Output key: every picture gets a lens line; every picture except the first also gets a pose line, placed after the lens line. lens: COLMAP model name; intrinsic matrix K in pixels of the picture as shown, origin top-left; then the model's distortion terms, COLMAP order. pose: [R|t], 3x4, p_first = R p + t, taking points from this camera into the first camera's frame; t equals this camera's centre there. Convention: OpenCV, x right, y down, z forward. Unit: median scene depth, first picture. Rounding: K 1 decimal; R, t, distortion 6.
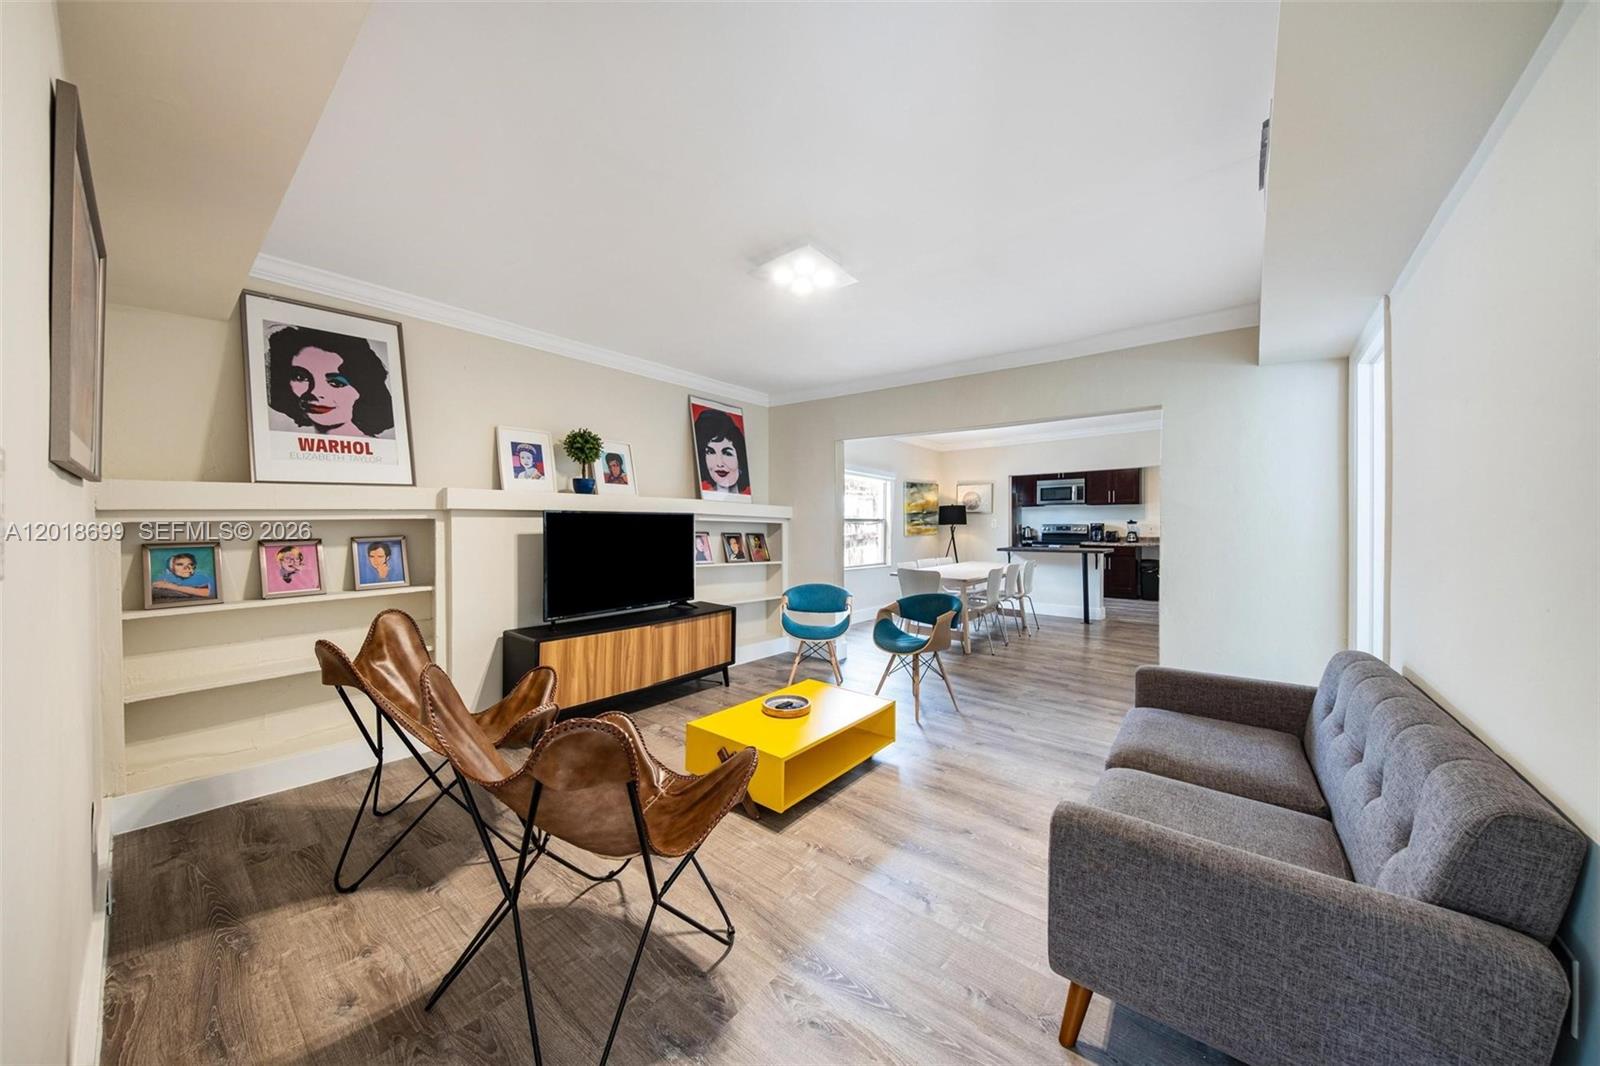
lens RADIAL K [[545.7, 0, 798.5], [0, 545.7, 524.8], [0, 0, 1]] dist [0.016918, -0.007449]
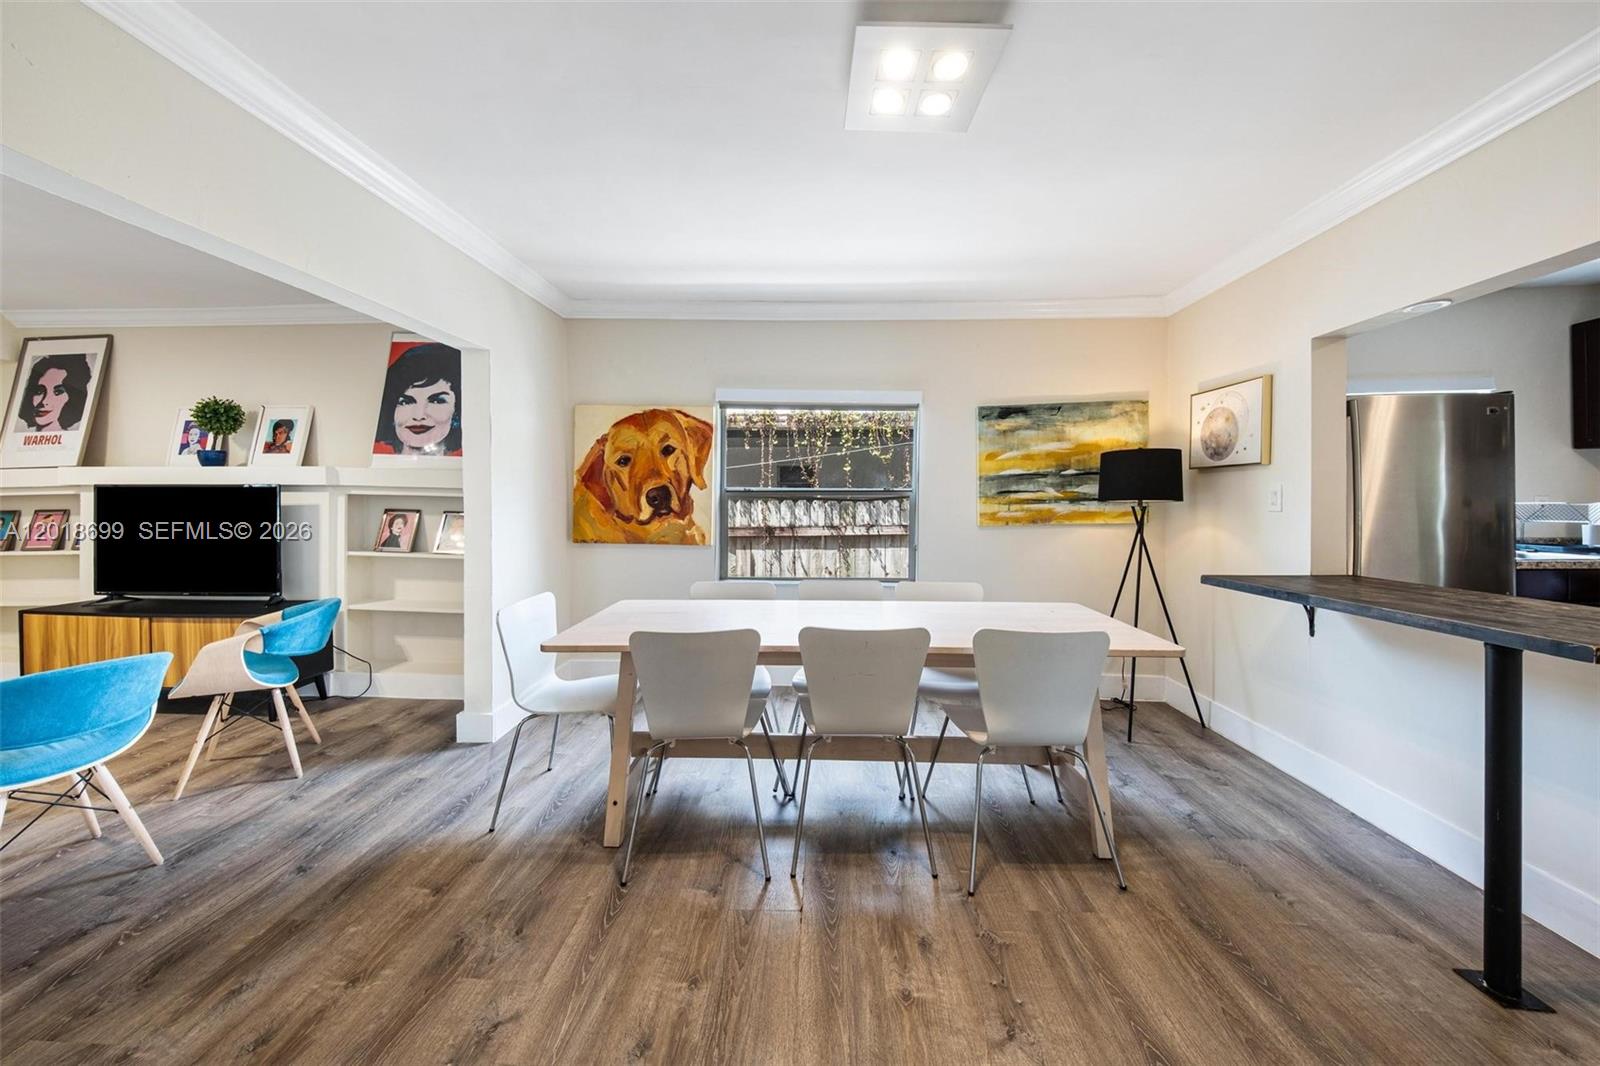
lens RADIAL K [[545.7, 0, 803.1], [0, 545.7, 508.7], [0, 0, 1]] dist [0.016918, -0.007449]
pose [[0.599238, 0.008303, -0.800528, 0.739695], [-0.002404, 0.999960, 0.008571, 0.004136], [0.800567, -0.003212, 0.599234, 0.943086]]
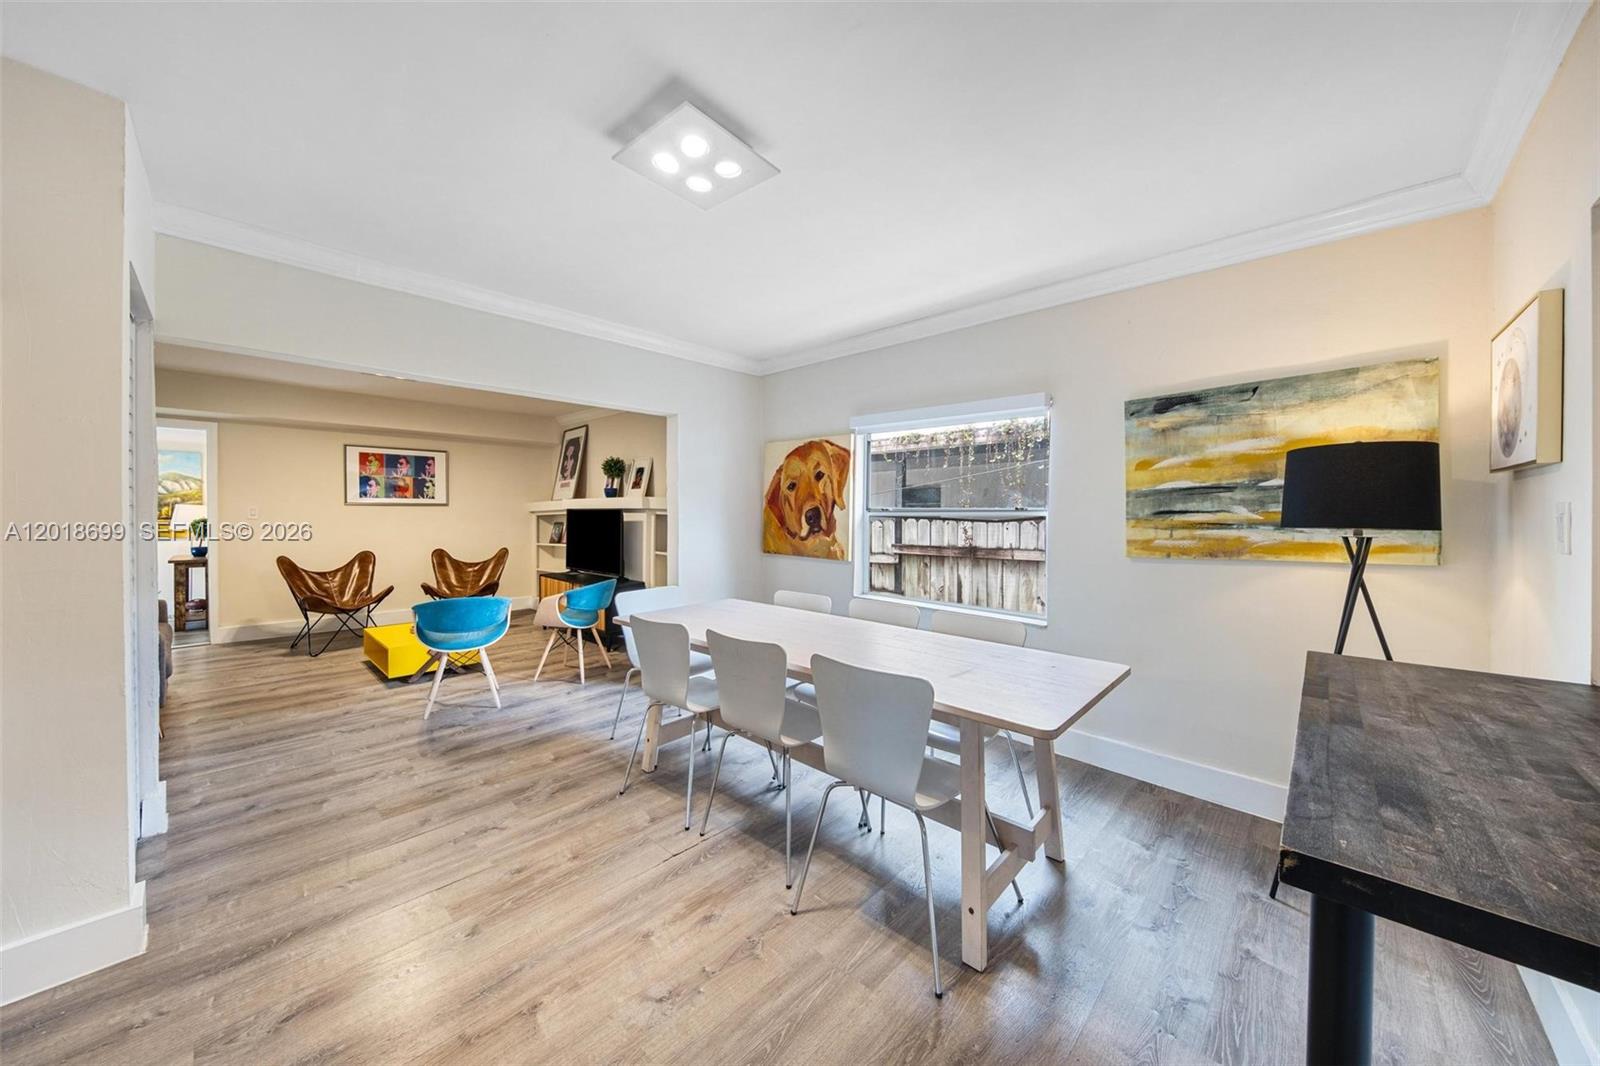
lens RADIAL K [[545.7, 0, 805.3], [0, 545.7, 521.6], [0, 0, 1]] dist [0.016918, -0.007449]
pose [[-0.062798, 0.009298, -0.997983, 0.878049], [-0.008259, 0.999918, 0.009836, -0.005380], [0.997992, 0.008860, -0.062716, 1.265128]]
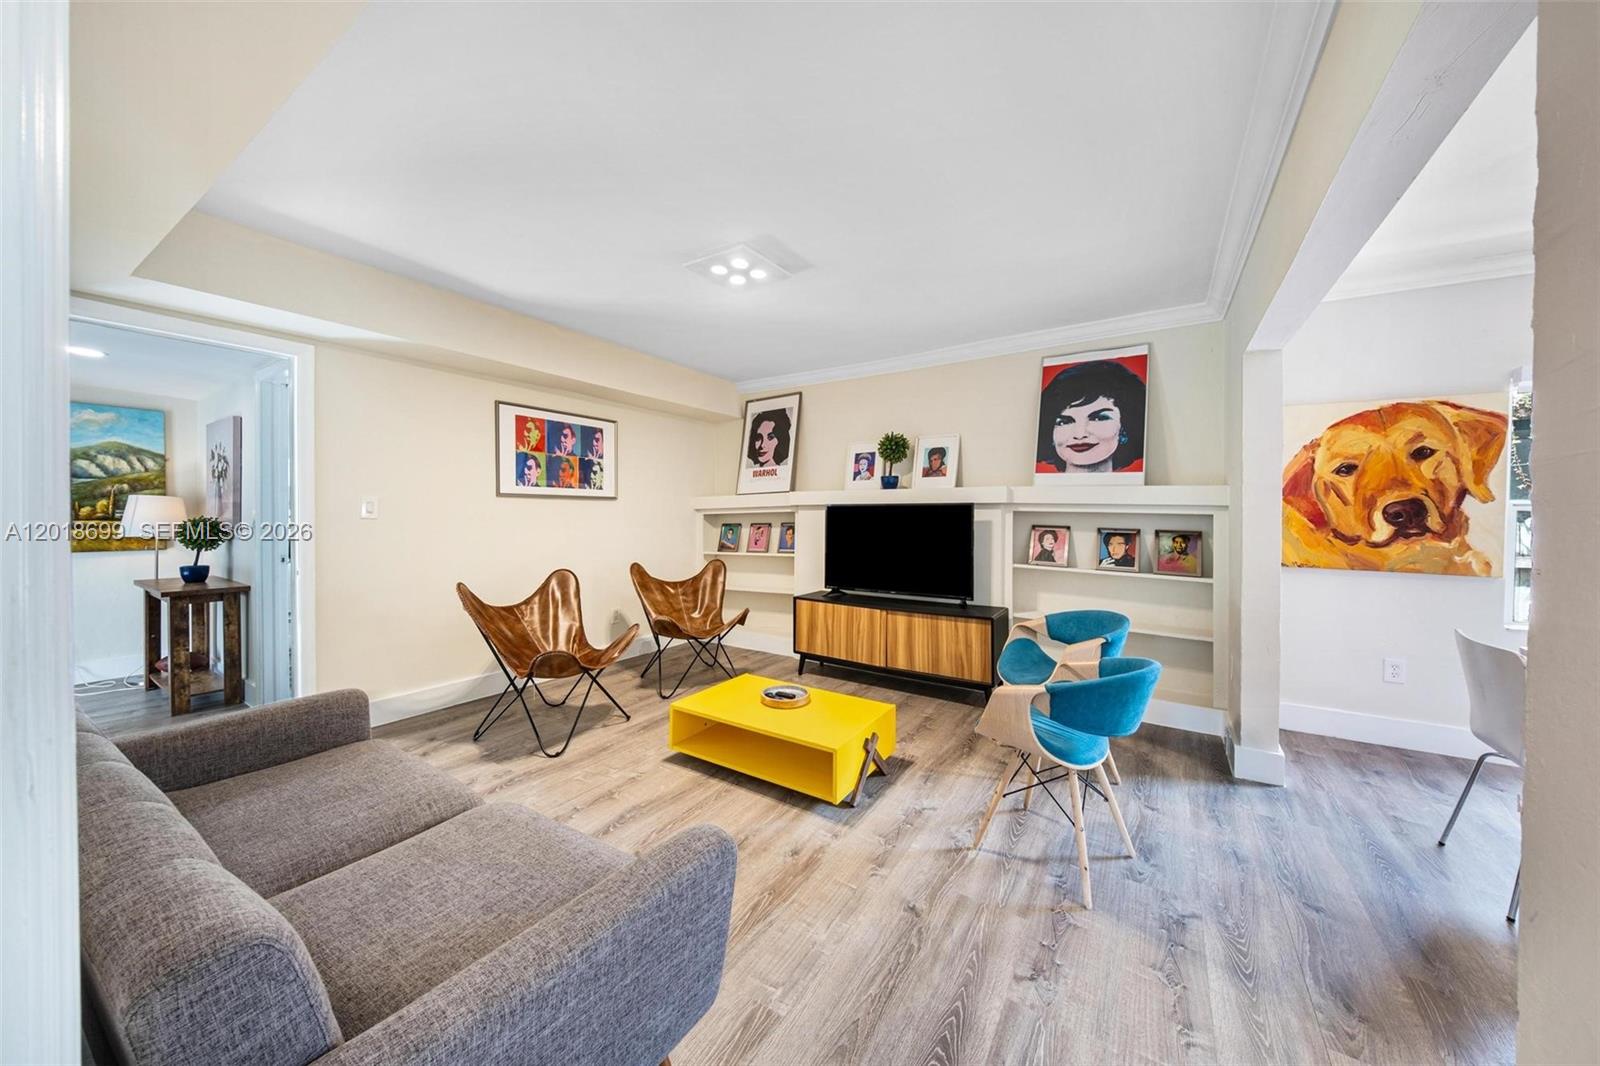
lens RADIAL K [[545.7, 0, 821.5], [0, 545.7, 527.4], [0, 0, 1]] dist [0.016918, -0.007449]
pose [[0.121413, 0.011345, -0.992537, 0.547016], [-0.008543, 0.999910, 0.010384, 0.009881], [0.992565, 0.007219, 0.121499, 0.540157]]
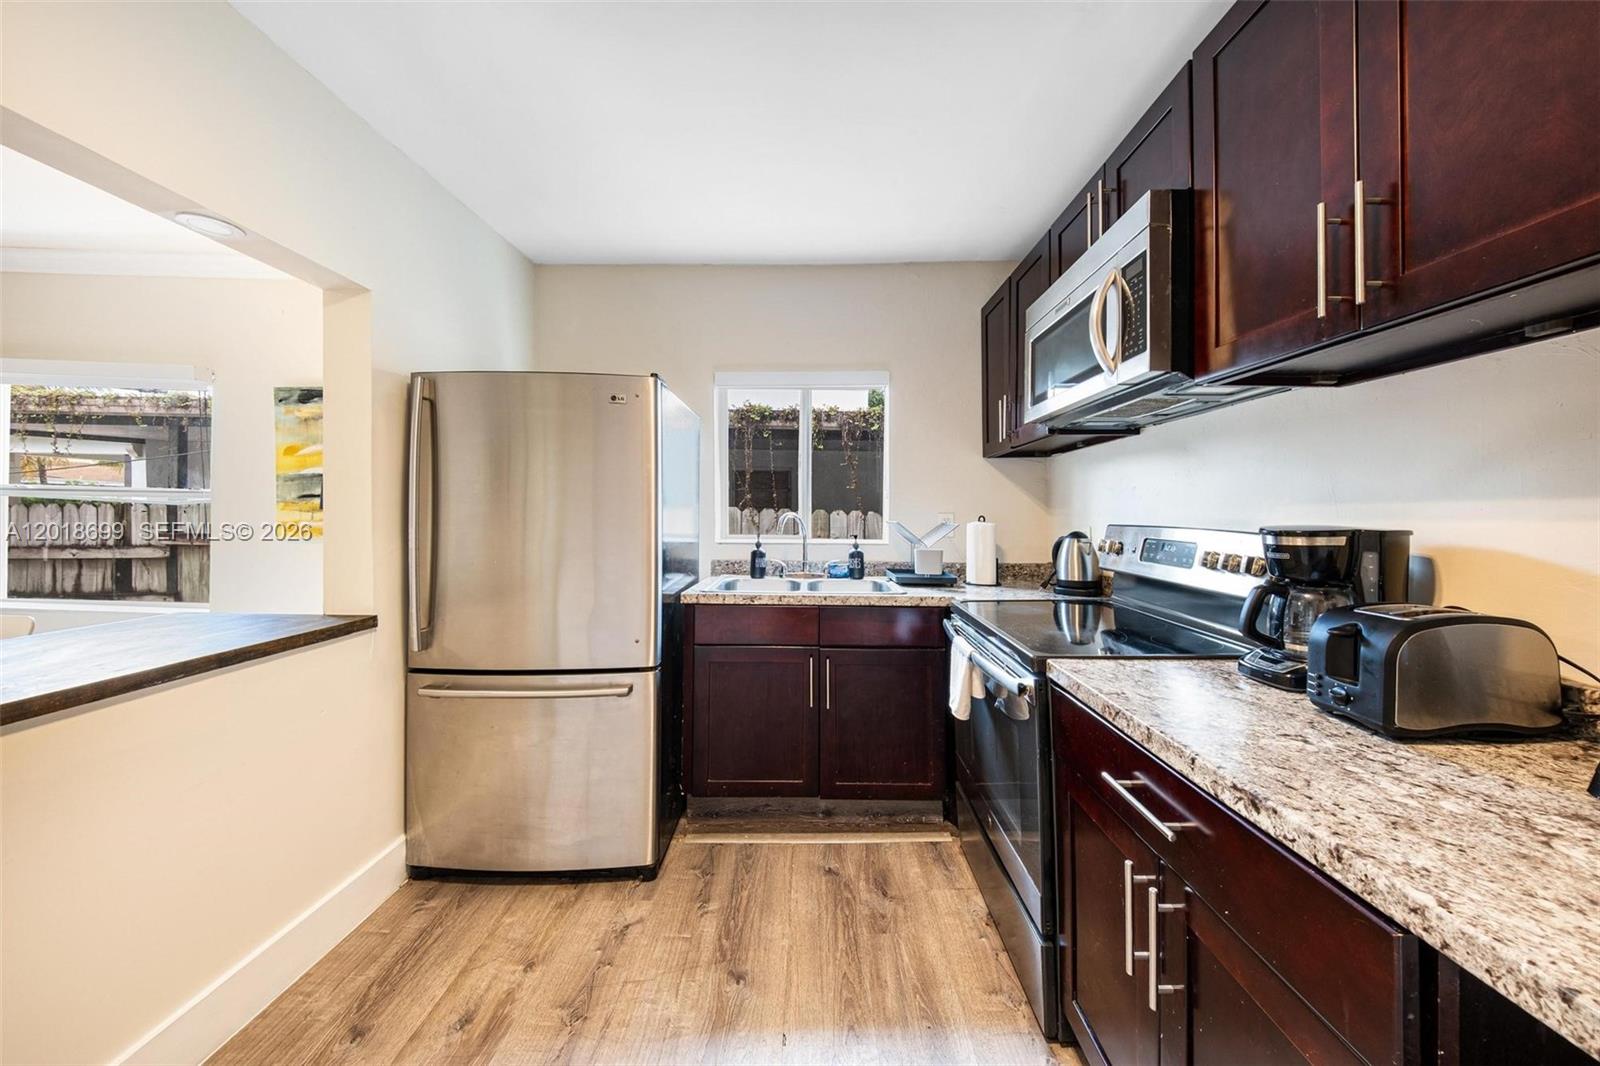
lens RADIAL K [[545.7, 0, 811.0], [0, 545.7, 516.2], [0, 0, 1]] dist [0.016918, -0.007449]
pose [[0.631318, 0.021341, -0.775230, 1.092513], [-0.020925, 0.999726, 0.010480, -0.008173], [0.775241, 0.009605, 0.631592, 1.618041]]
